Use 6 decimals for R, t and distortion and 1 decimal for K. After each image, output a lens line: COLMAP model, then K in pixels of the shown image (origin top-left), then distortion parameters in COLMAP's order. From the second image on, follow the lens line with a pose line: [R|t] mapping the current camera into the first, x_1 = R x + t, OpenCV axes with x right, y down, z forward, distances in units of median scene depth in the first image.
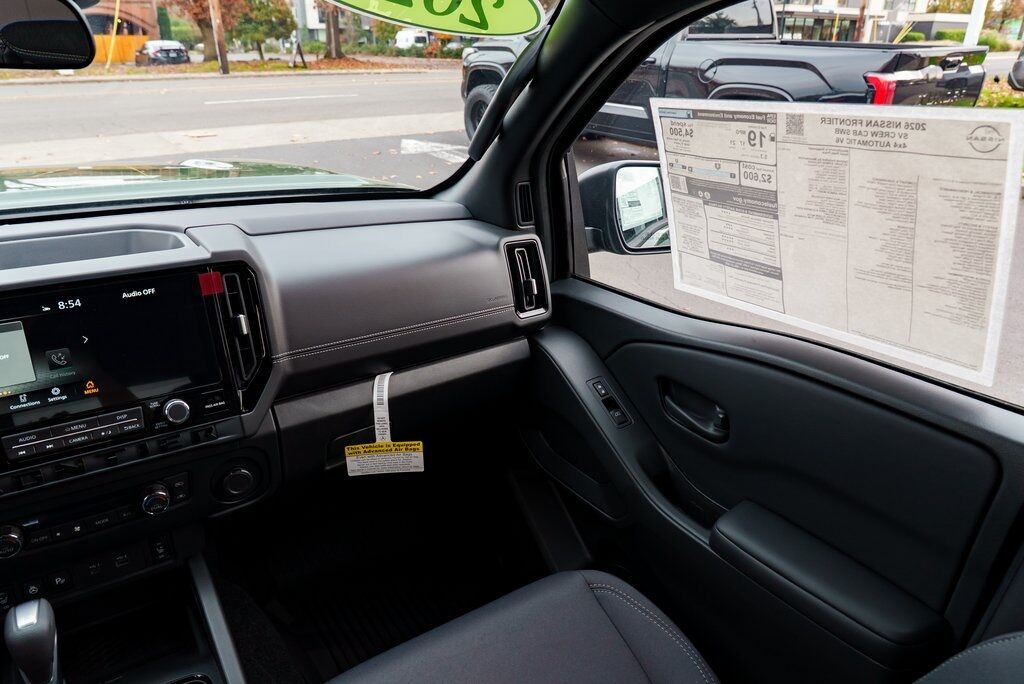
lens RADIAL K [[700.0, 0, 508.6], [0, 700.0, 348.7], [0, 0, 1]] dist [-0.024488, 0.019873]
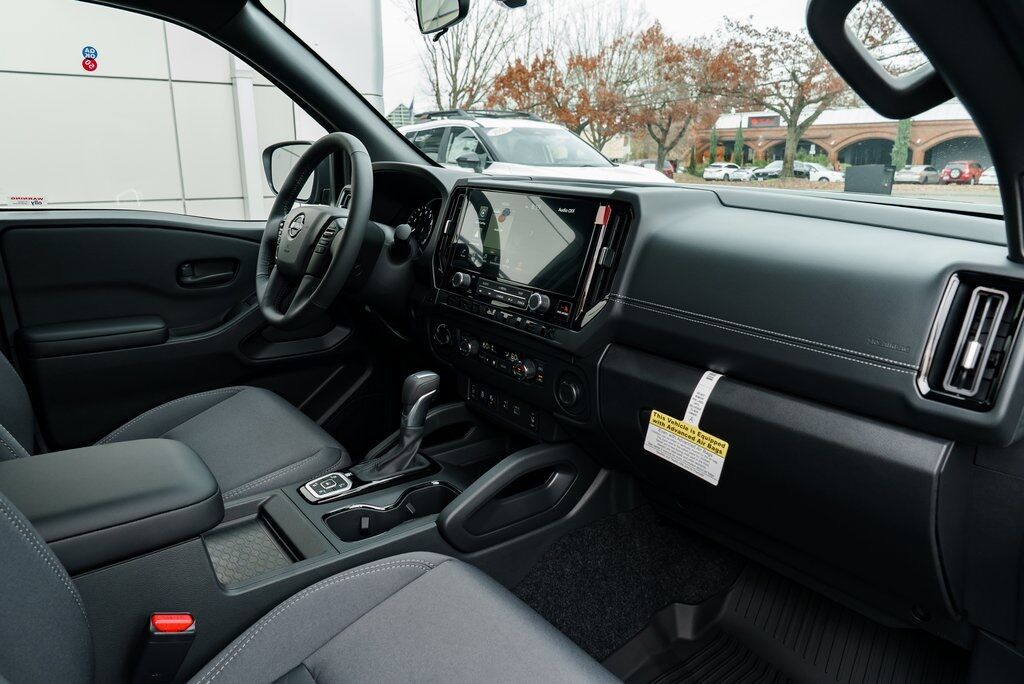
lens RADIAL K [[700.0, 0, 500.3], [0, 700.0, 350.3], [0, 0, 1]] dist [-0.024488, 0.019873]
pose [[0.048911, 0.259313, -0.964554, 0.670309], [-0.405888, 0.887536, 0.218025, -0.071190], [0.912613, 0.380837, 0.148663, 0.707022]]
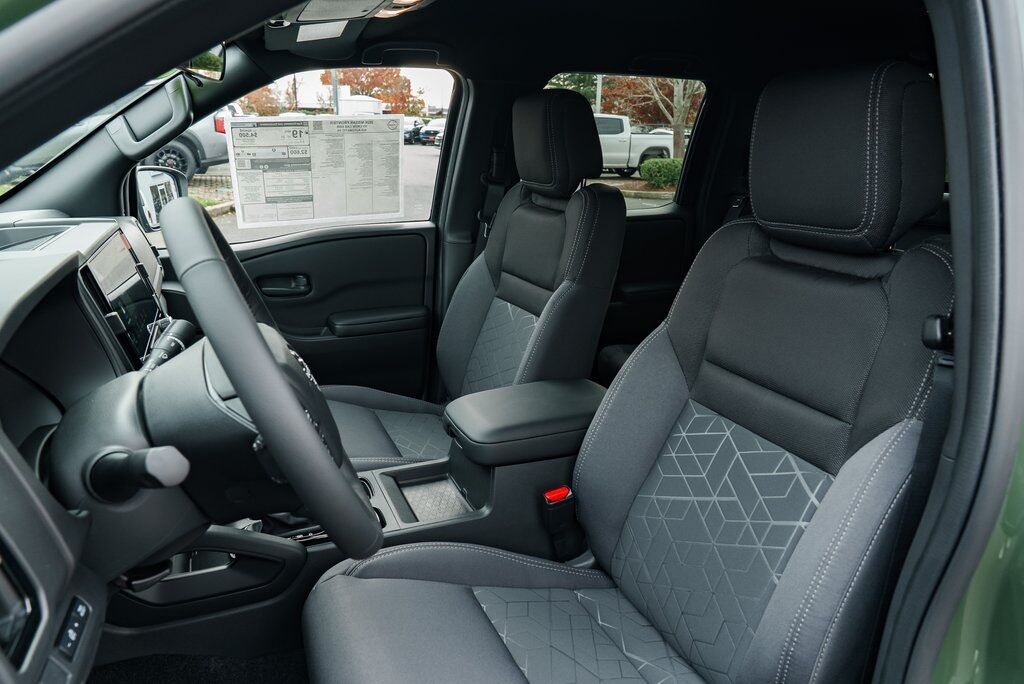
lens RADIAL K [[700.0, 0, 492.7], [0, 700.0, 352.8], [0, 0, 1]] dist [-0.024488, 0.019873]
pose [[0.215876, -0.296808, 0.930216, -1.499441], [0.375809, 0.904546, 0.201403, 0.090332], [-0.901202, 0.306106, 0.306813, 0.002097]]
